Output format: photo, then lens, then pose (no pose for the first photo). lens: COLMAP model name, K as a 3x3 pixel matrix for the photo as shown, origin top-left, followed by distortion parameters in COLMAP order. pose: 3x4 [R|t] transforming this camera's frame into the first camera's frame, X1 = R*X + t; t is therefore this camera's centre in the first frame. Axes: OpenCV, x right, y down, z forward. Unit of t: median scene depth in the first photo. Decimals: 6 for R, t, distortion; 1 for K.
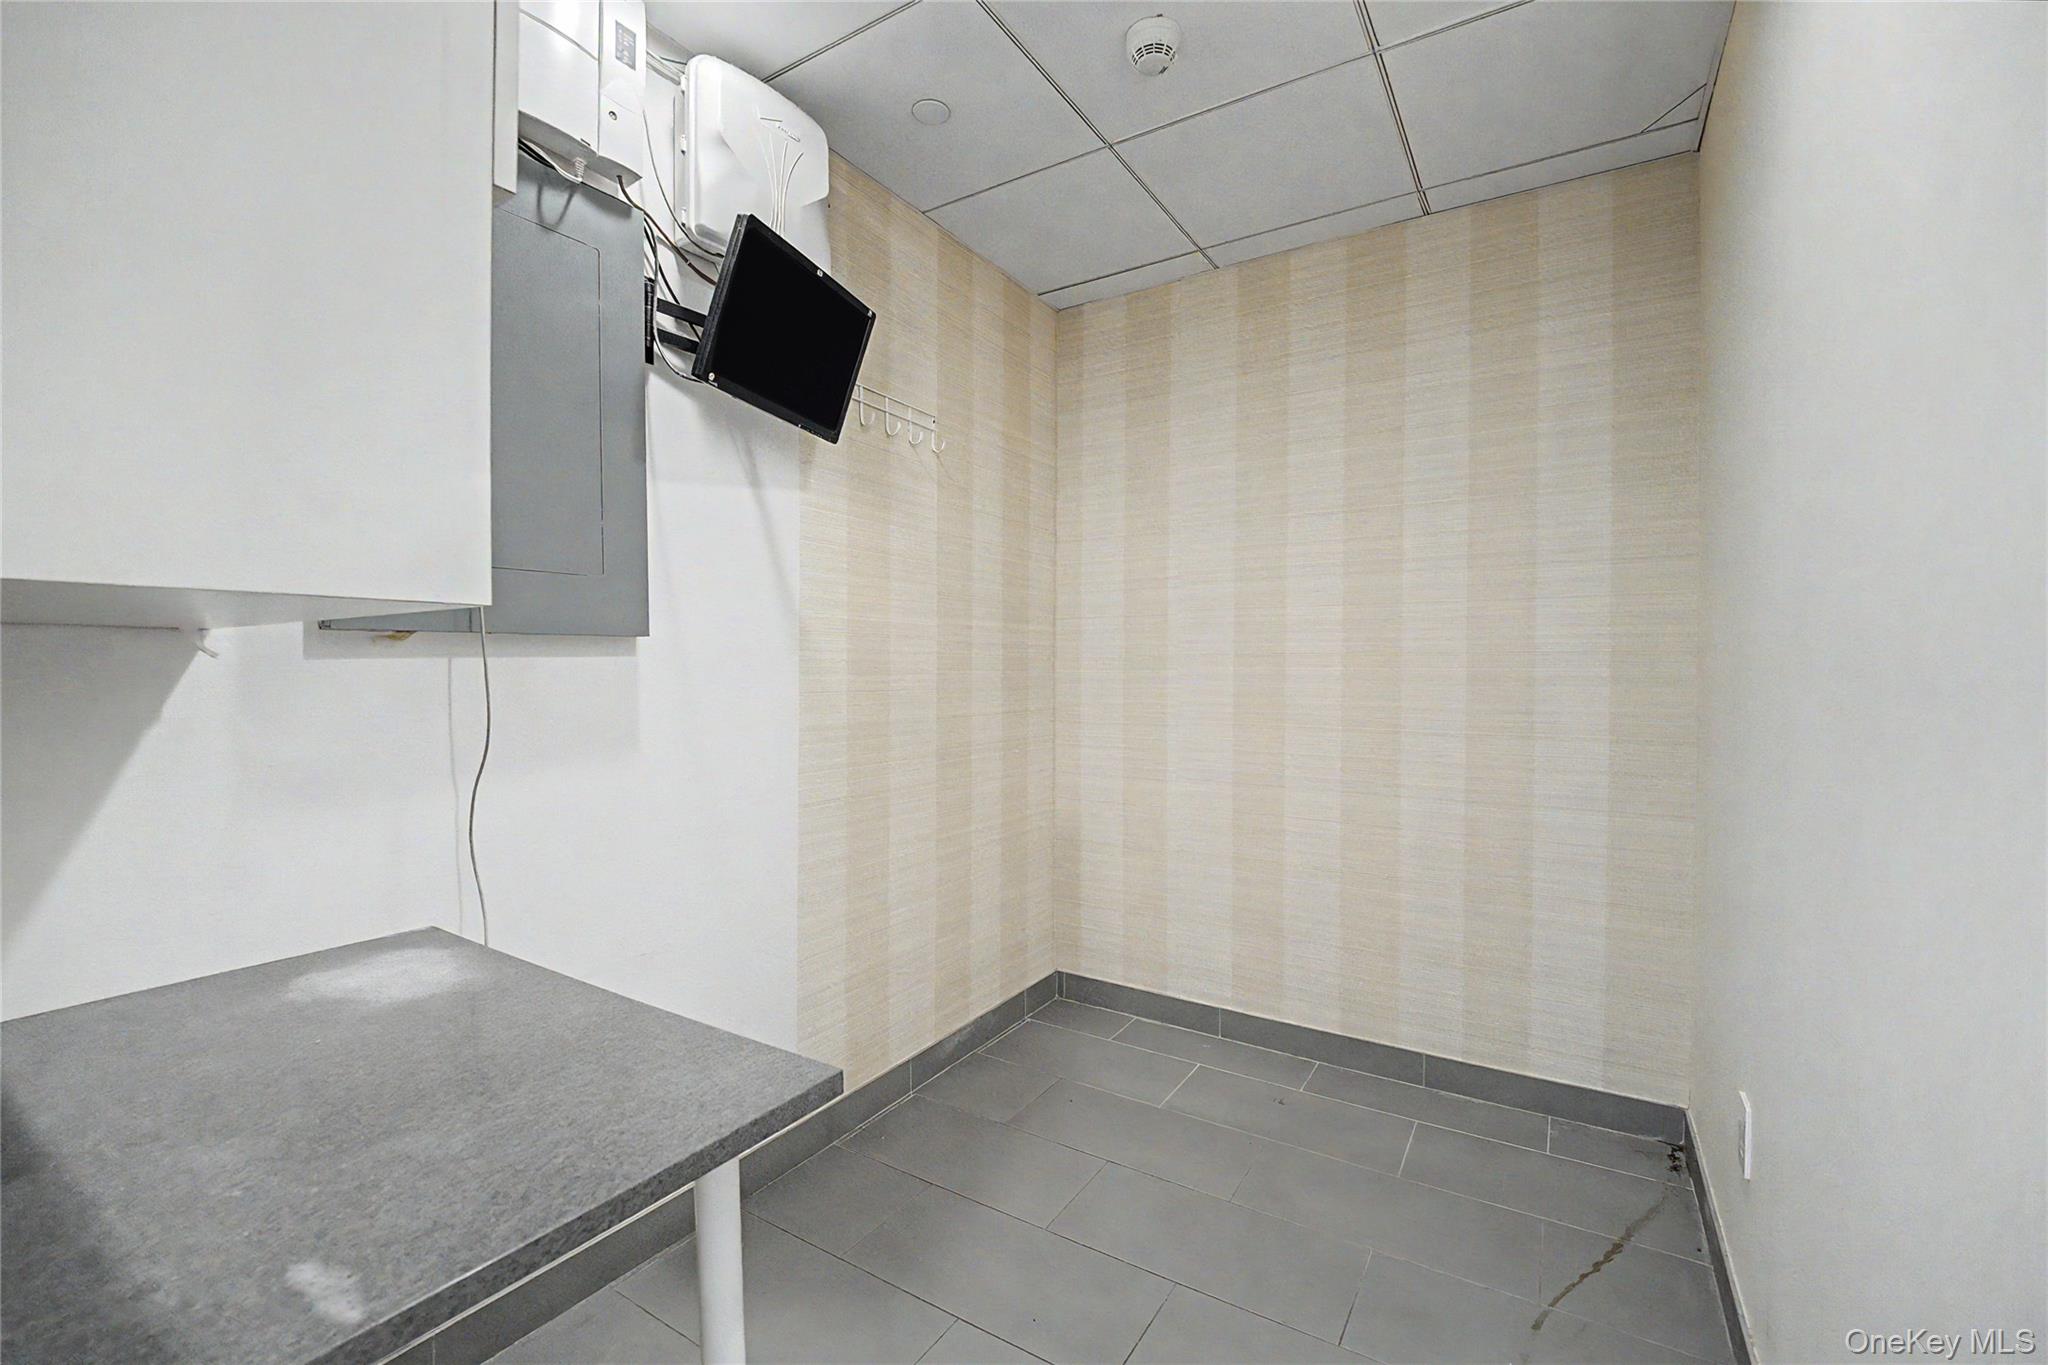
lens RADIAL K [[856.2, 0, 1009.5], [0, 856.2, 684.7], [0, 0, 1]] dist [-0.004281, -0.000473]
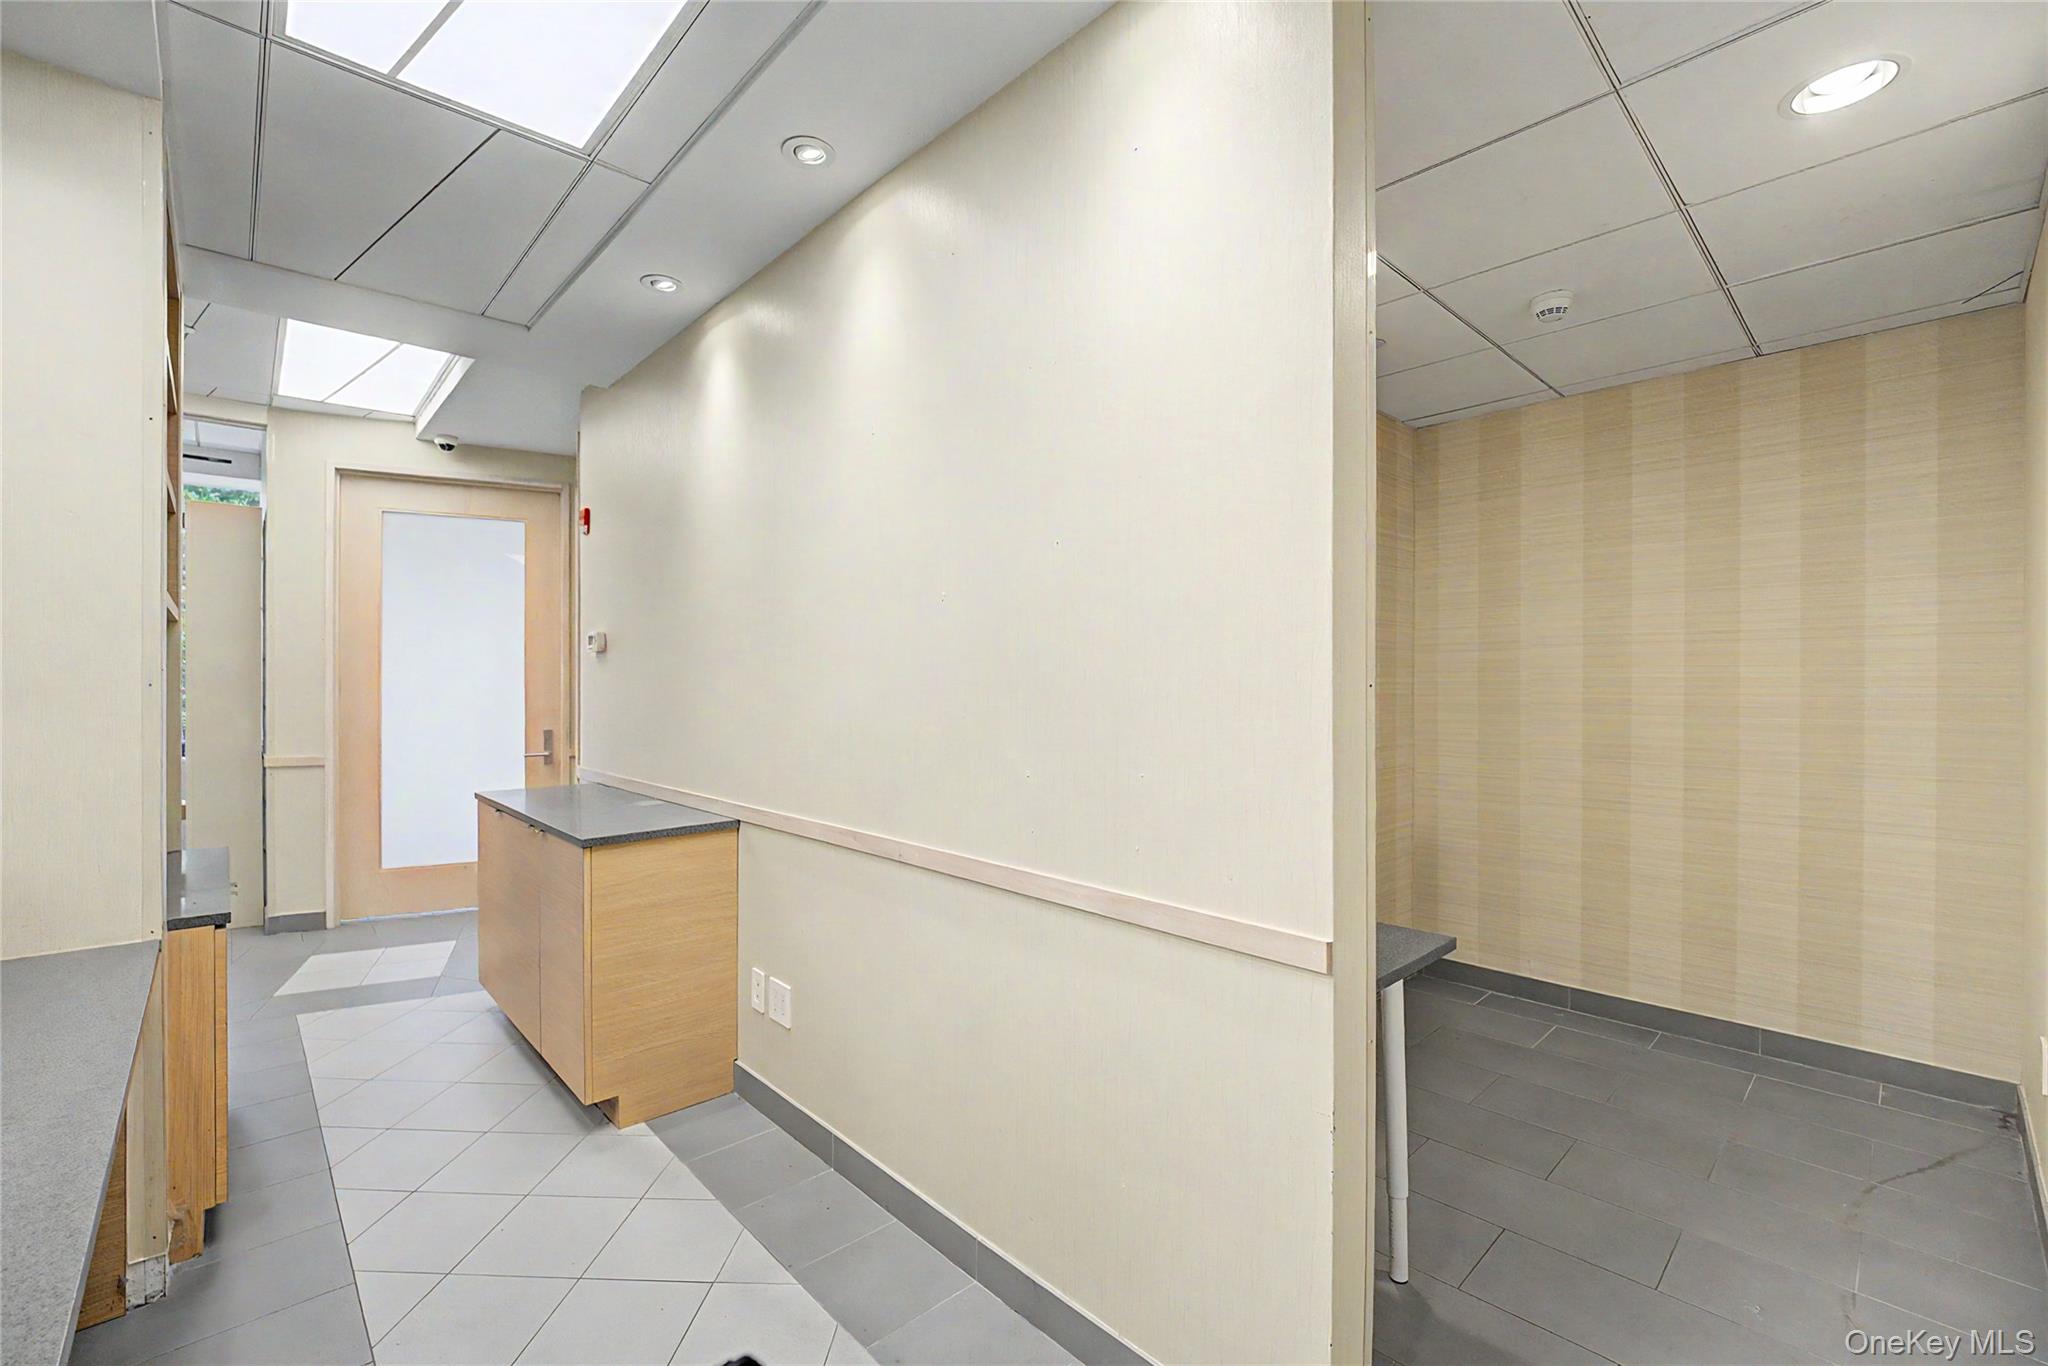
lens RADIAL K [[856.2, 0, 1029.3], [0, 856.2, 697.8], [0, 0, 1]] dist [-0.004281, -0.000473]
pose [[0.972498, 0.000068, -0.232912, -0.274357], [-0.003635, 0.999883, -0.014888, -0.025071], [0.232883, 0.015325, 0.972384, -0.480784]]
